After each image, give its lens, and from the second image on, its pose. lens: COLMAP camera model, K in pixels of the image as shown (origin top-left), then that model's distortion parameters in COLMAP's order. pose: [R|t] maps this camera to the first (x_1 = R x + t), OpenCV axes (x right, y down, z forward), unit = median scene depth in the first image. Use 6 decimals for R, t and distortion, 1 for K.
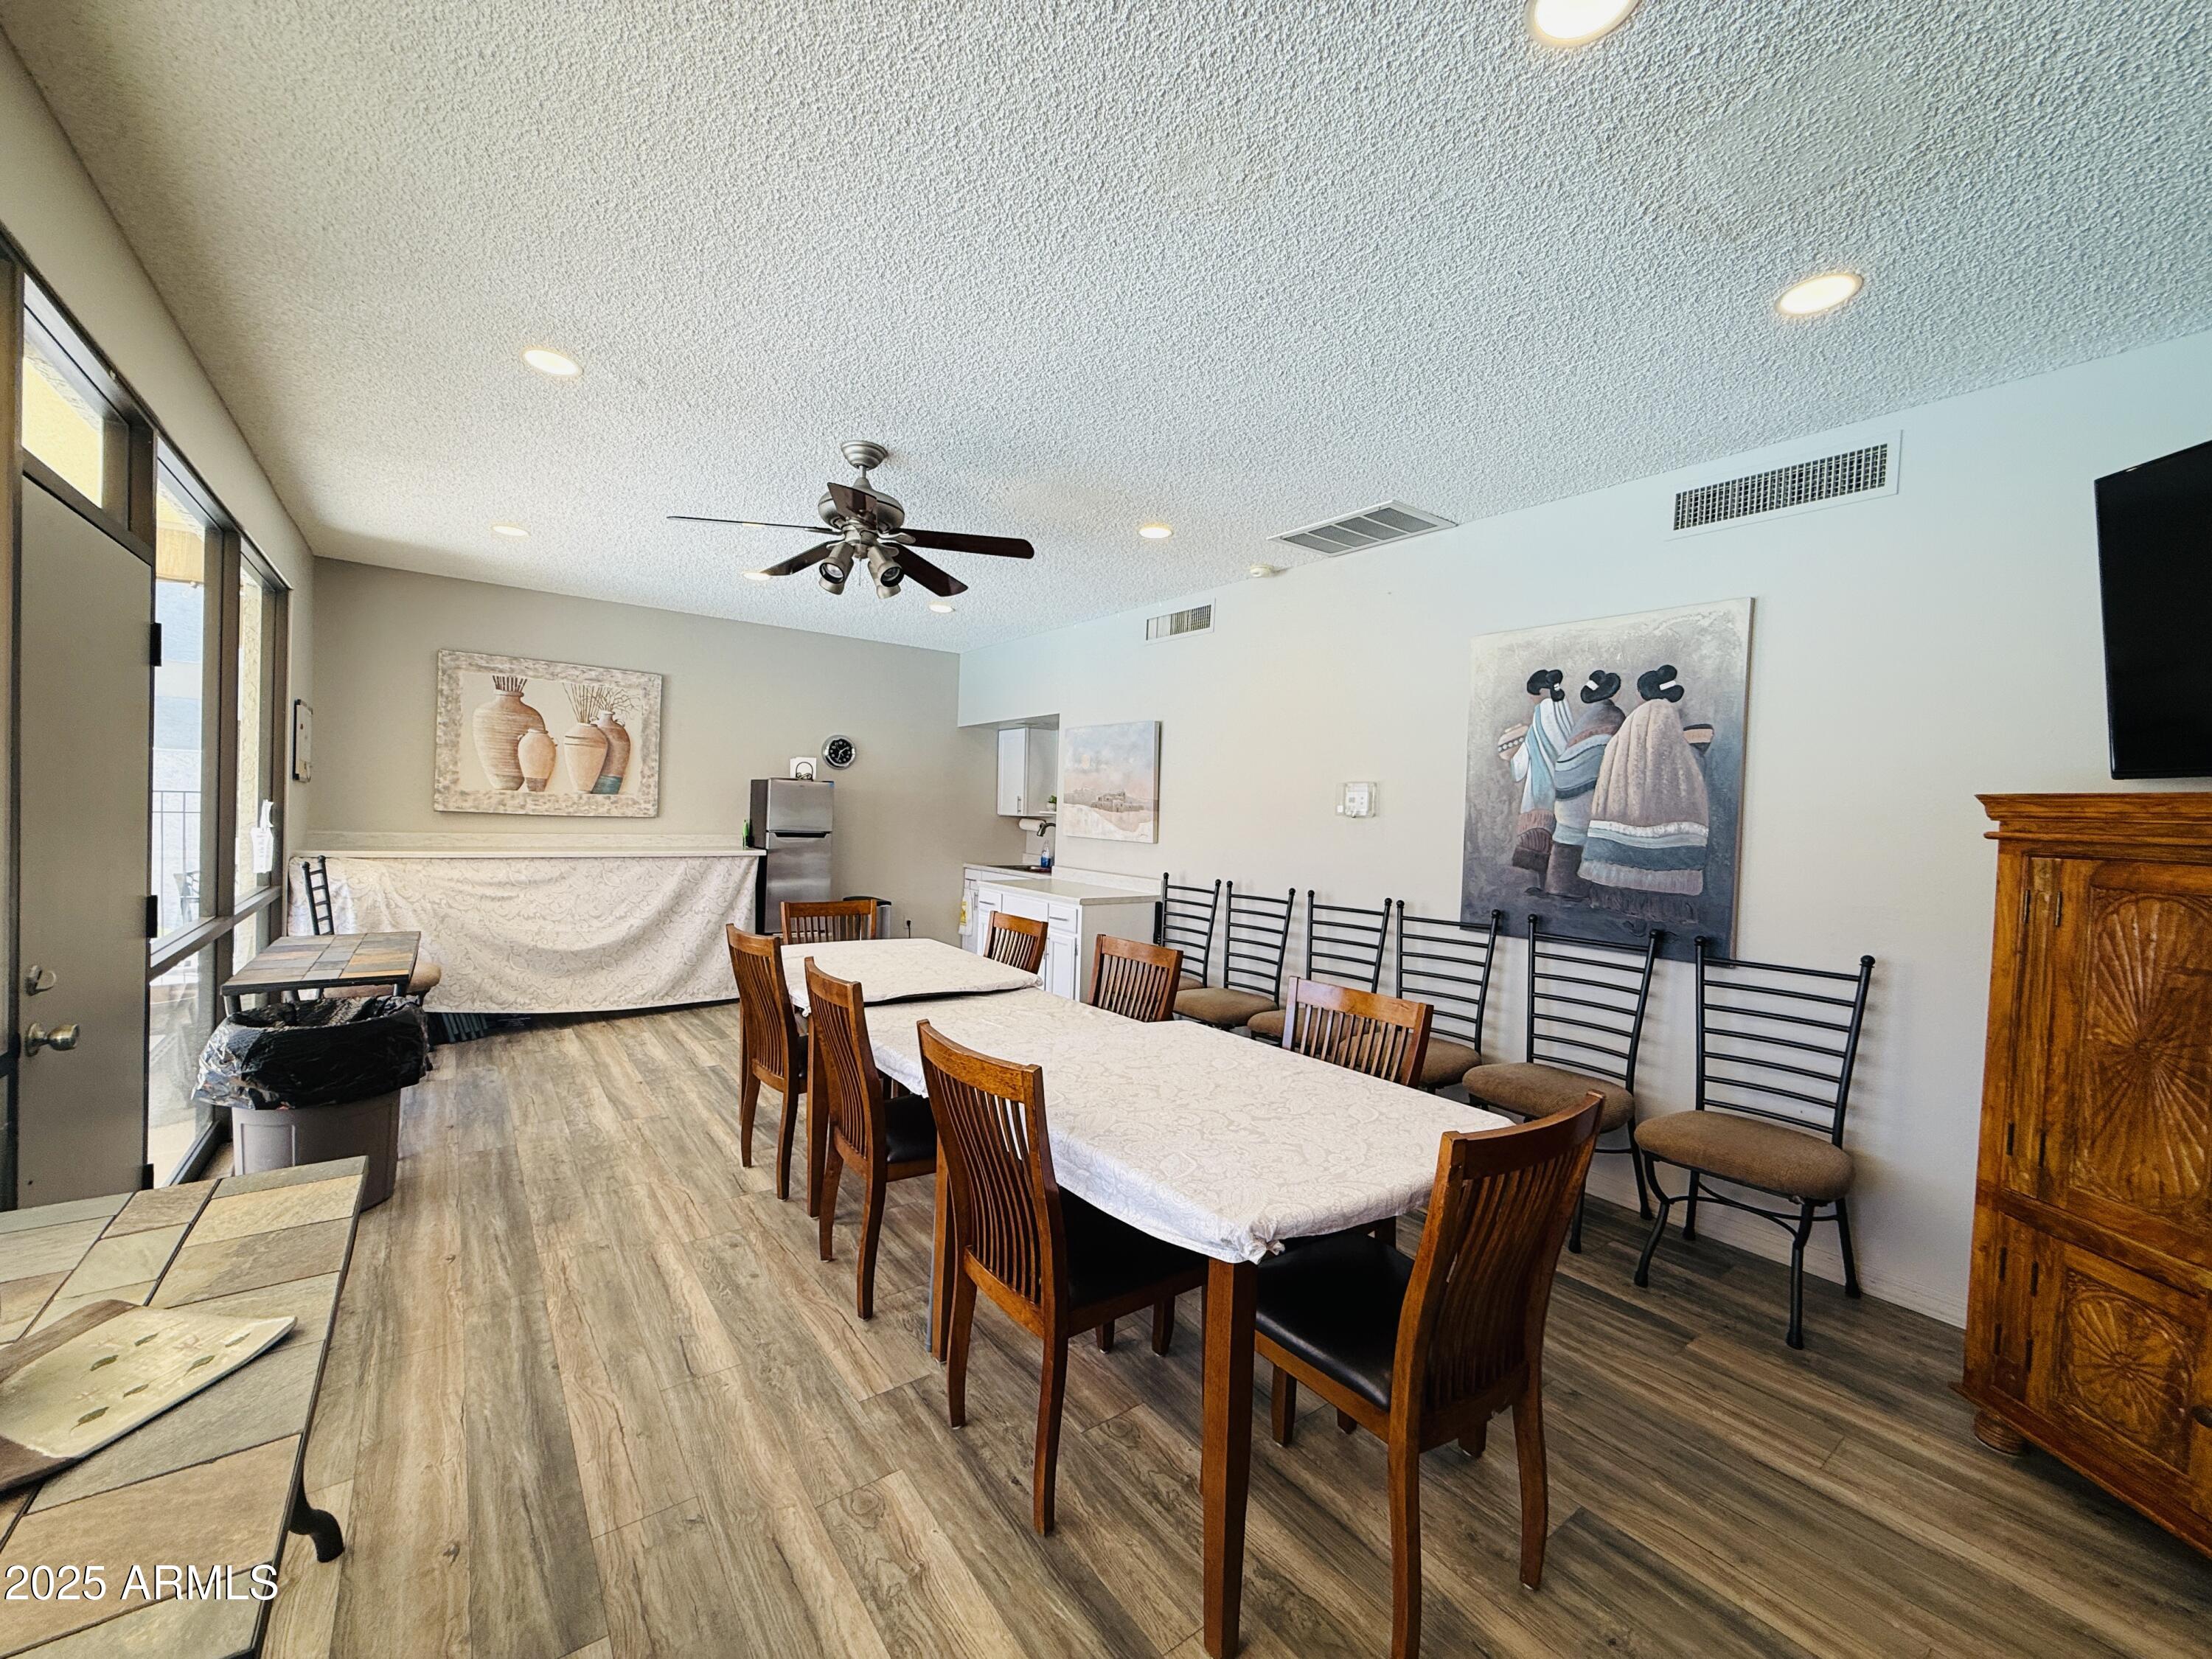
lens RADIAL K [[889.1, 0, 1106.0], [0, 889.1, 829.5], [0, 0, 1]] dist [-0.002493, -0.000227]
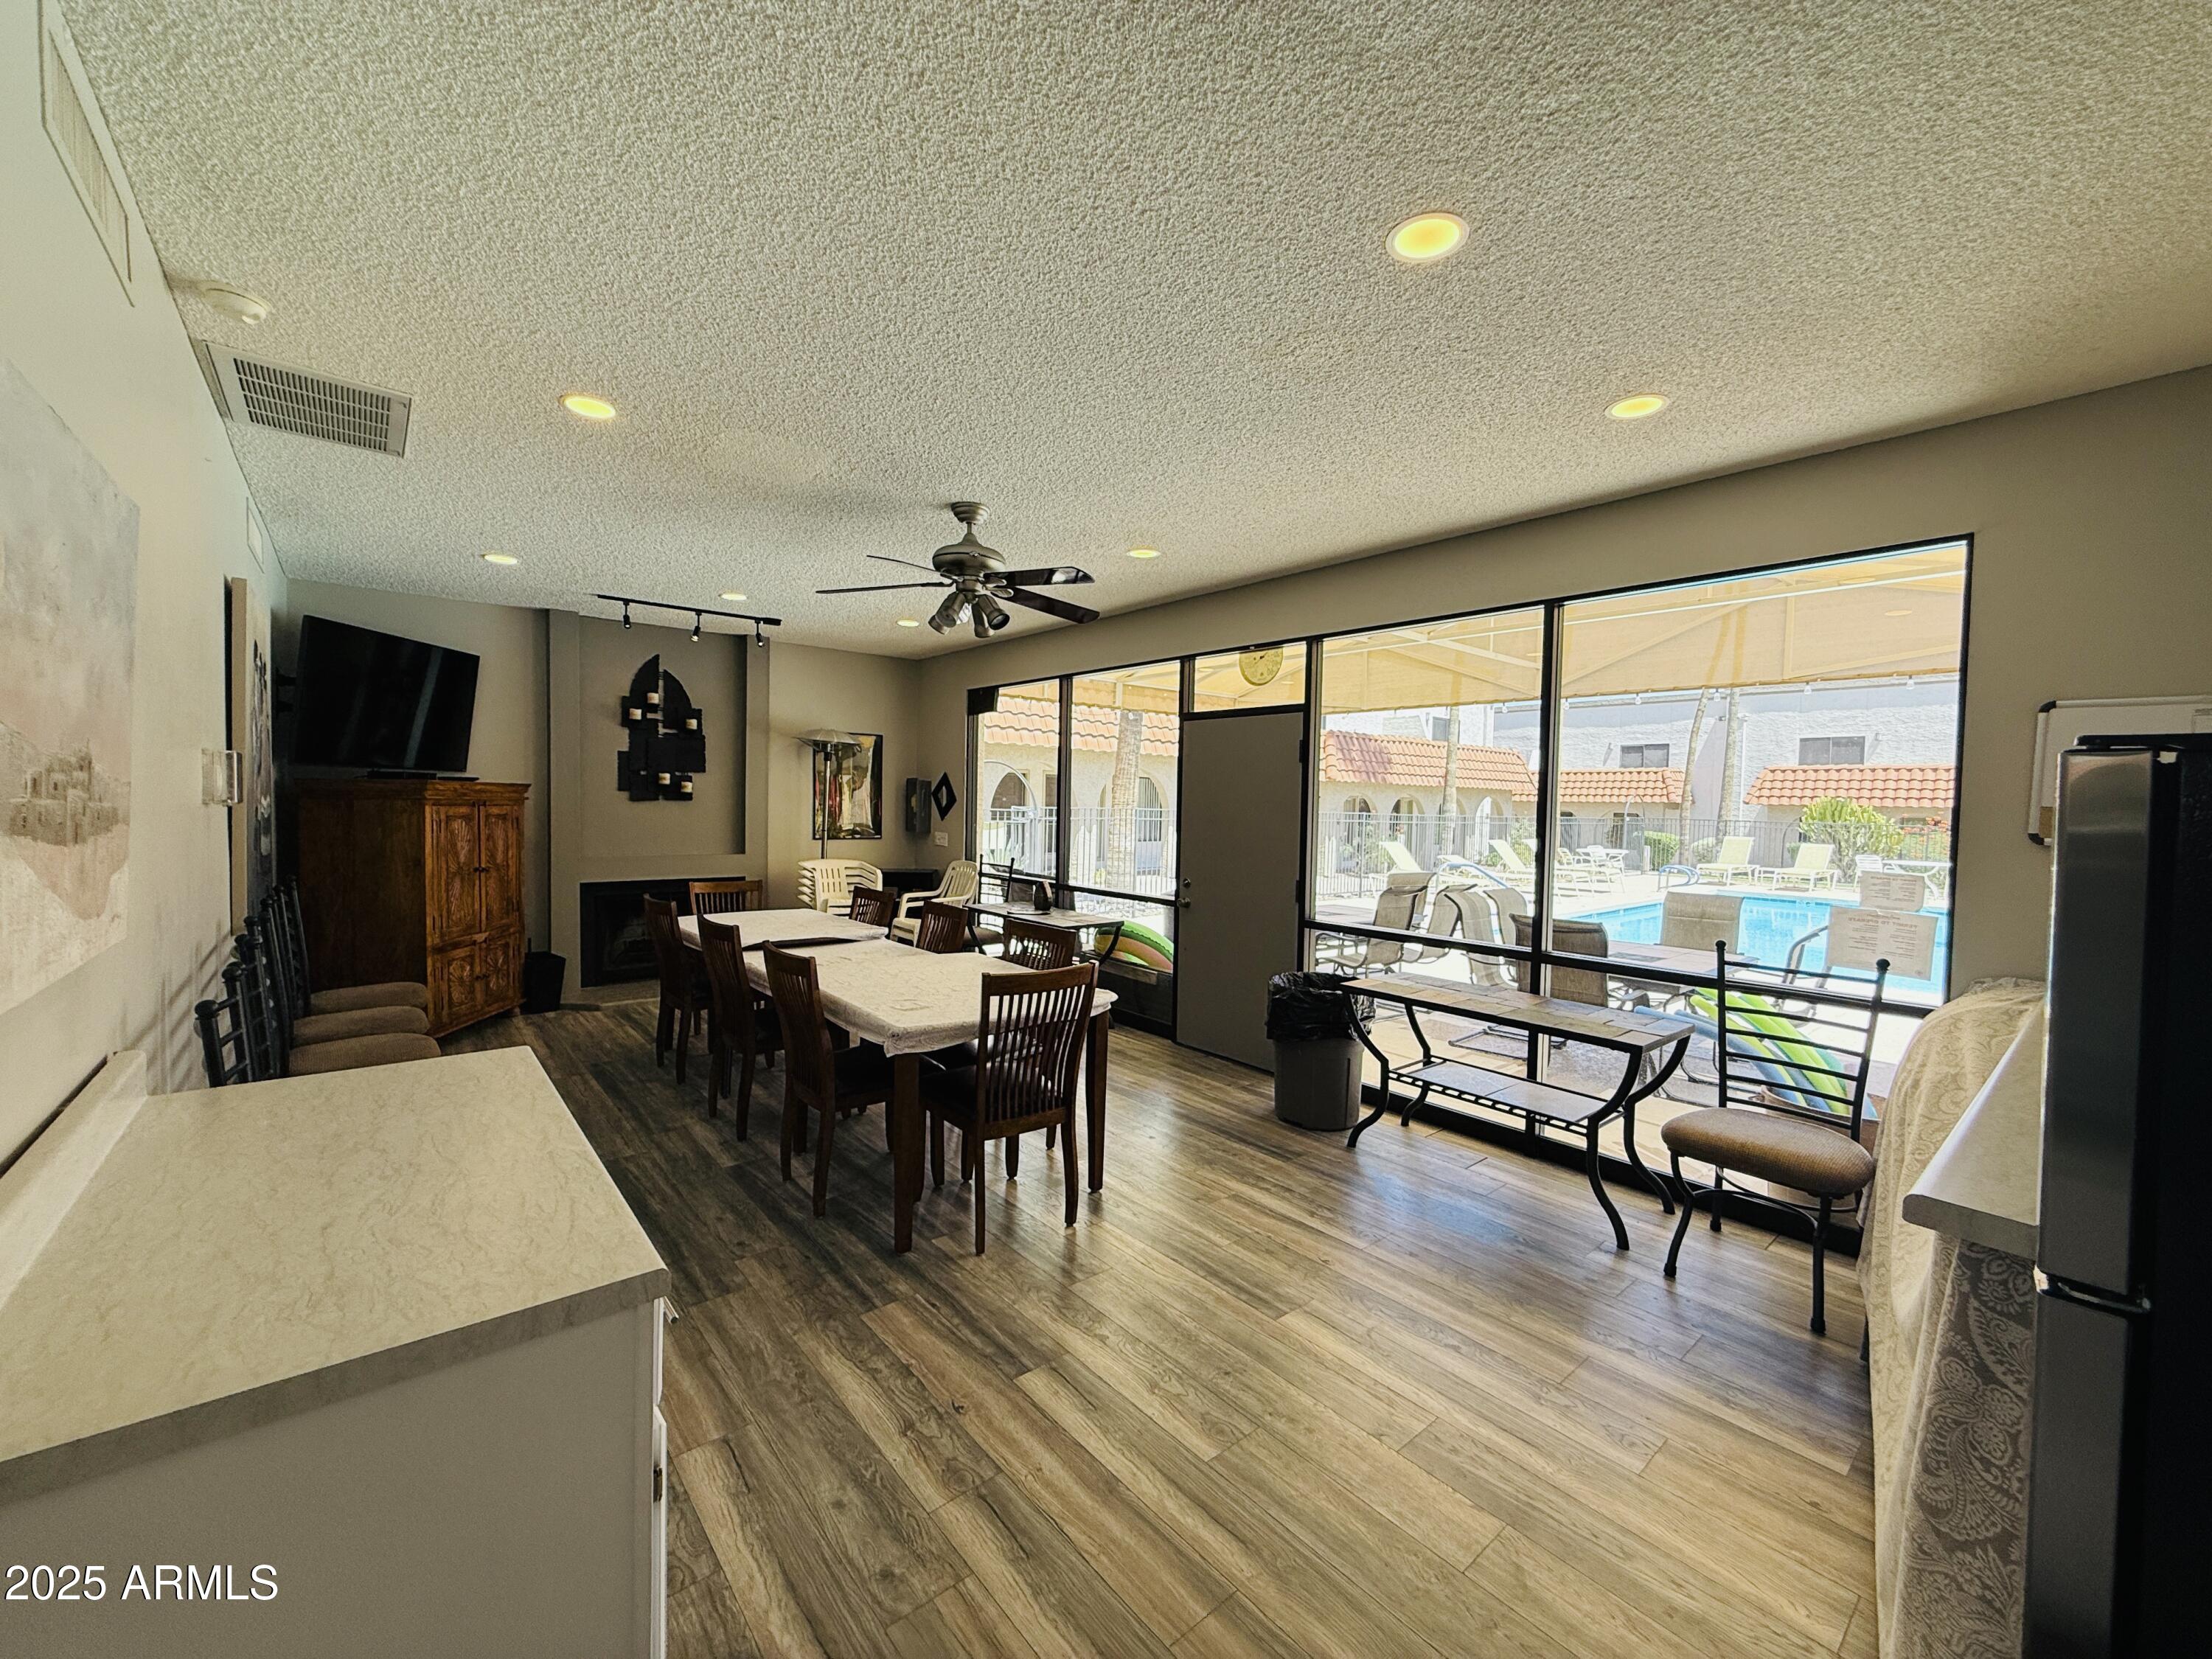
lens RADIAL K [[889.1, 0, 1106.0], [0, 889.1, 829.5], [0, 0, 1]] dist [-0.002493, -0.000227]
pose [[-0.997870, -0.007319, -0.064815, -0.322495], [-0.012108, 0.997199, 0.073808, -0.112469], [0.064094, 0.074436, -0.995164, 1.769162]]
